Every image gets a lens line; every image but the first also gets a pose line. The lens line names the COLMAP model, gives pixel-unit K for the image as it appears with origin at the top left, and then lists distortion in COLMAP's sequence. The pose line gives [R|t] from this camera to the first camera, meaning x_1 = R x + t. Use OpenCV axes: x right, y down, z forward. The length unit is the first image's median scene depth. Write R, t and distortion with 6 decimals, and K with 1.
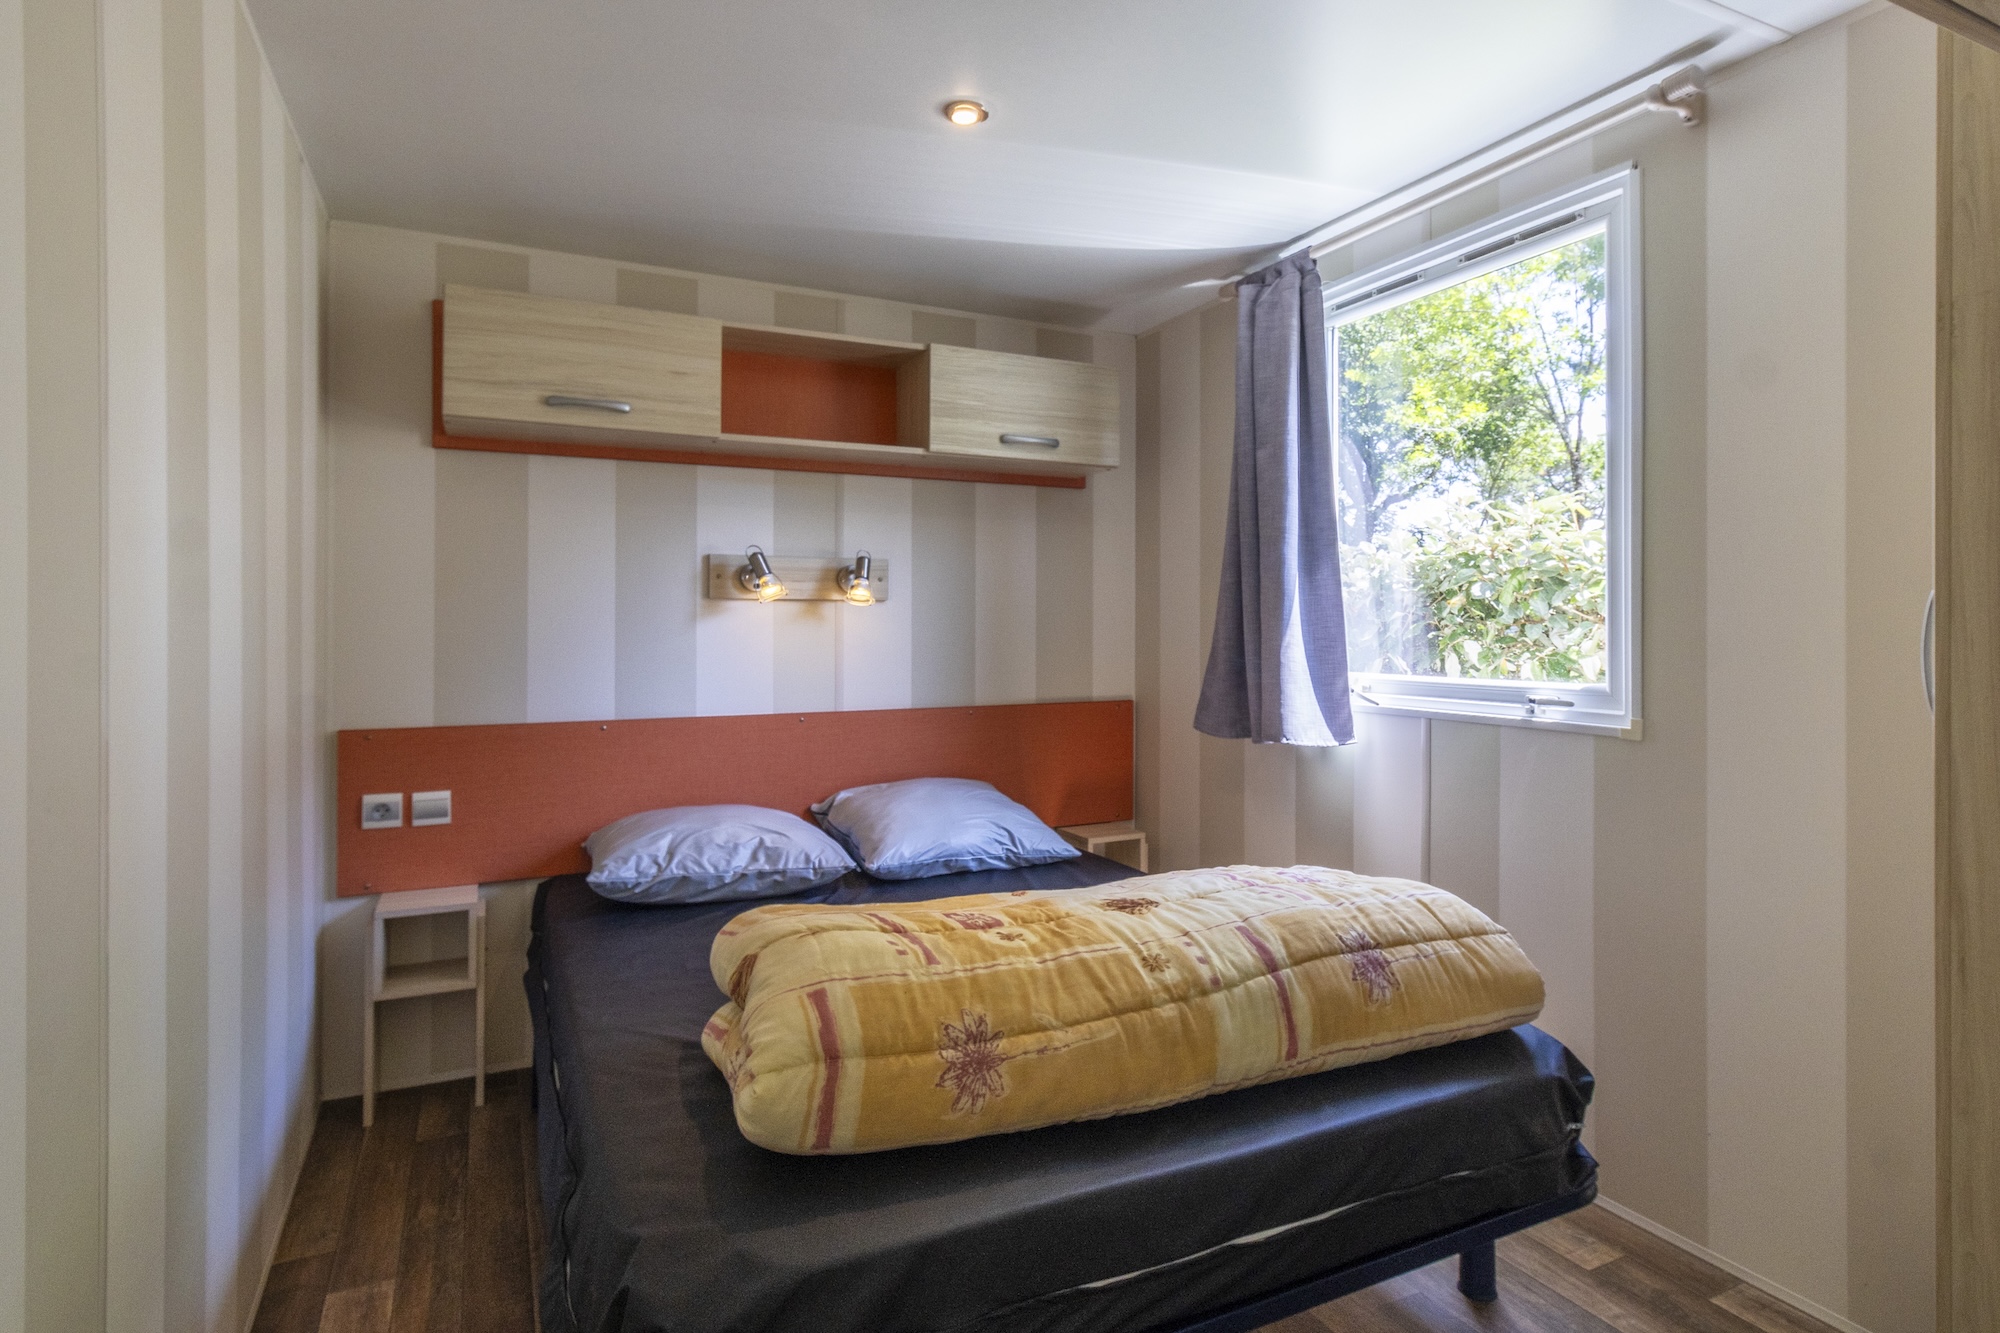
lens RADIAL K [[1092.3, 0, 1000.3], [0, 1092.3, 650.2], [0, 0, 1]] dist [0.000169, 0.000096]
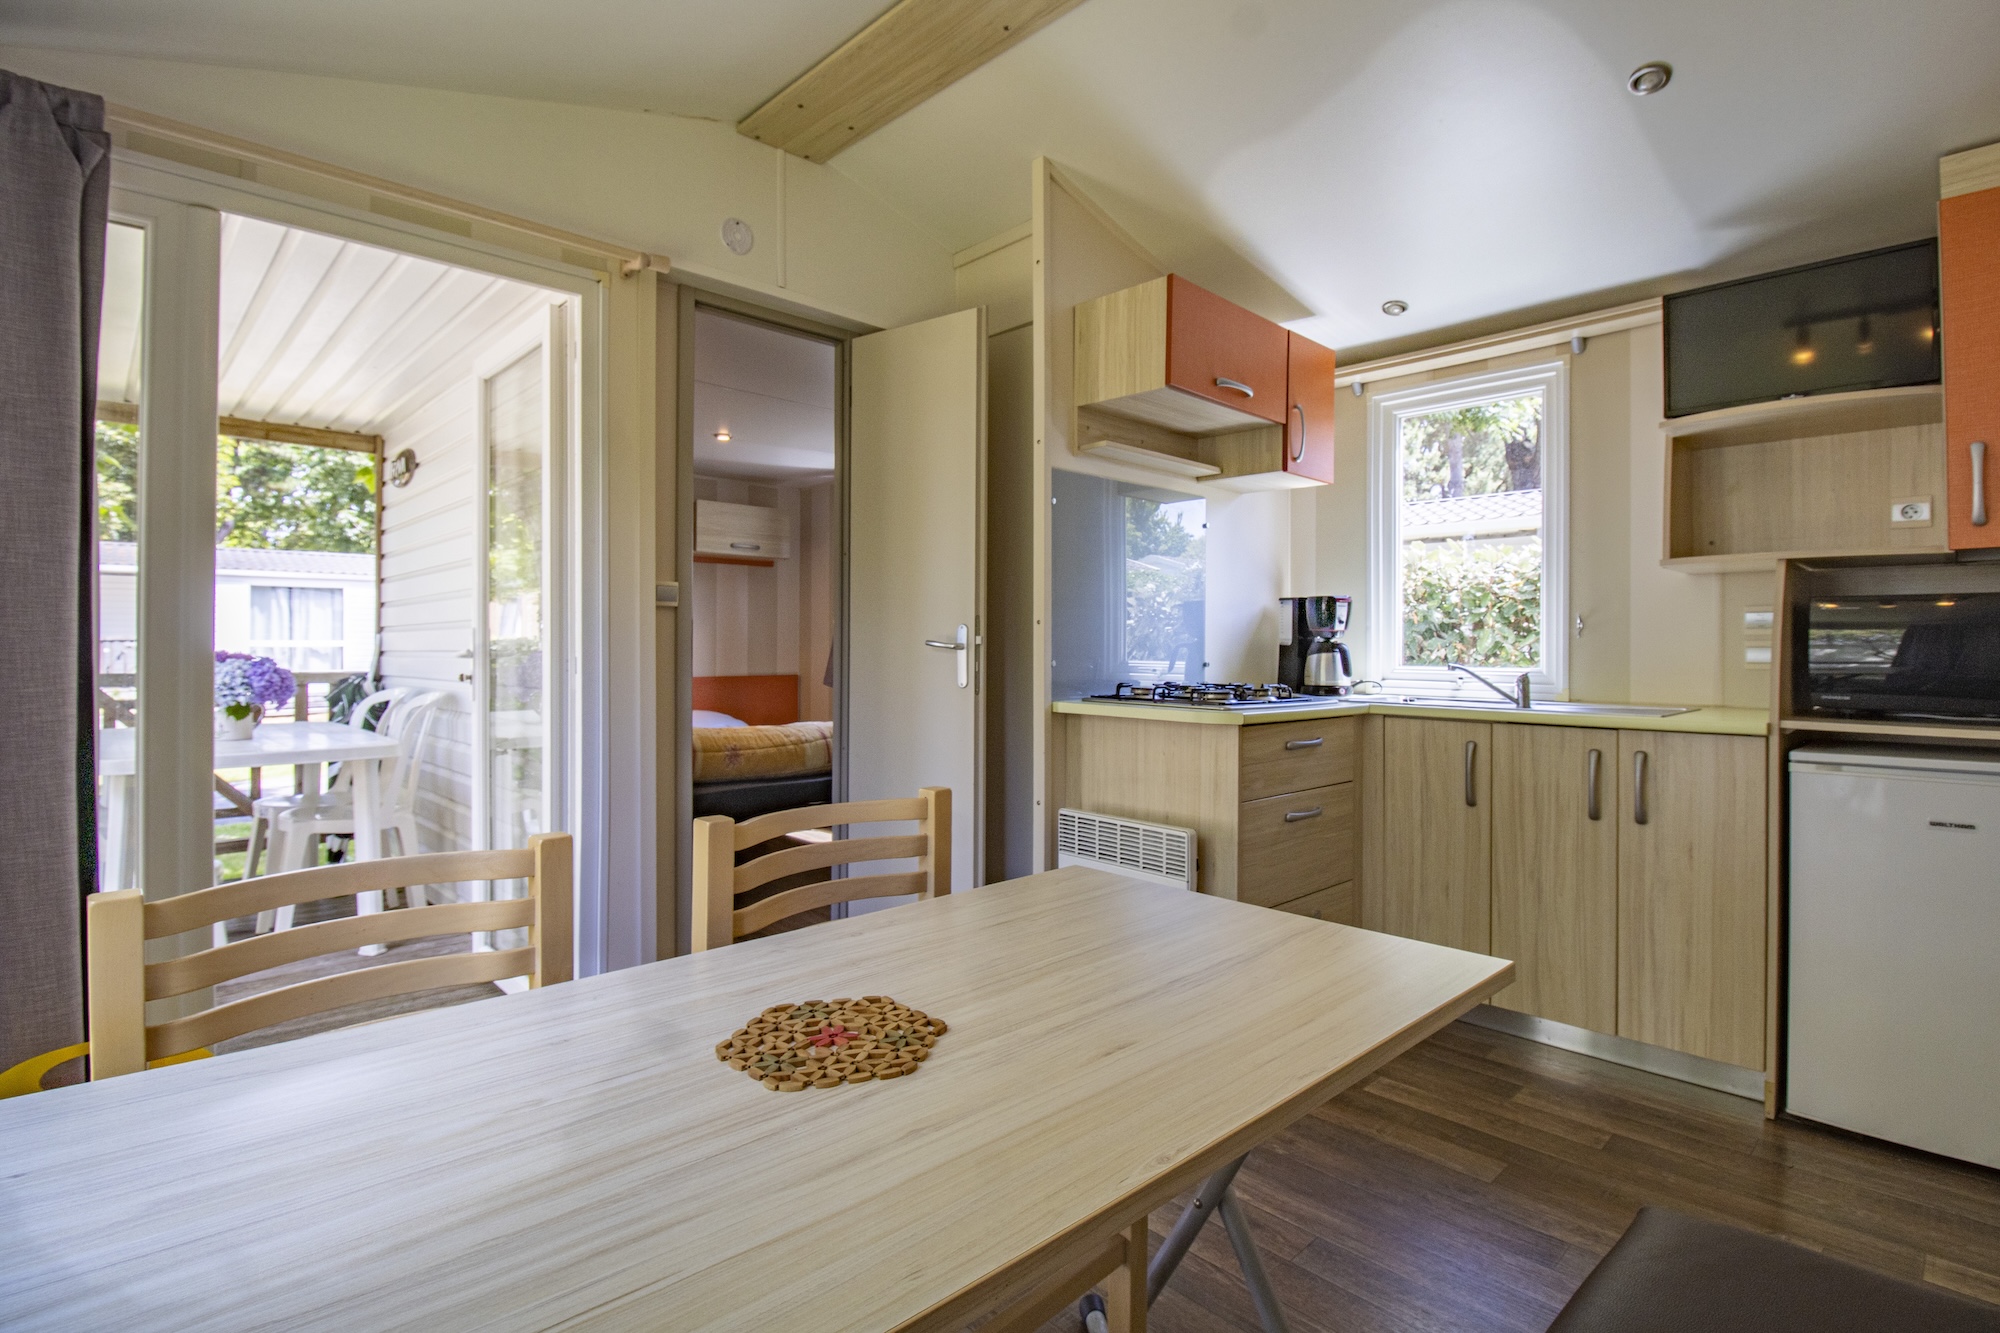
lens RADIAL K [[987.2, 0, 1038.7], [0, 987.2, 650.5], [0, 0, 1]] dist [-0.003609, 0.000113]
pose [[0.947361, 0.002660, 0.320157, -0.044306], [0.000745, 0.999944, -0.010511, 0.026081], [-0.320167, 0.010196, 0.947306, -0.941033]]
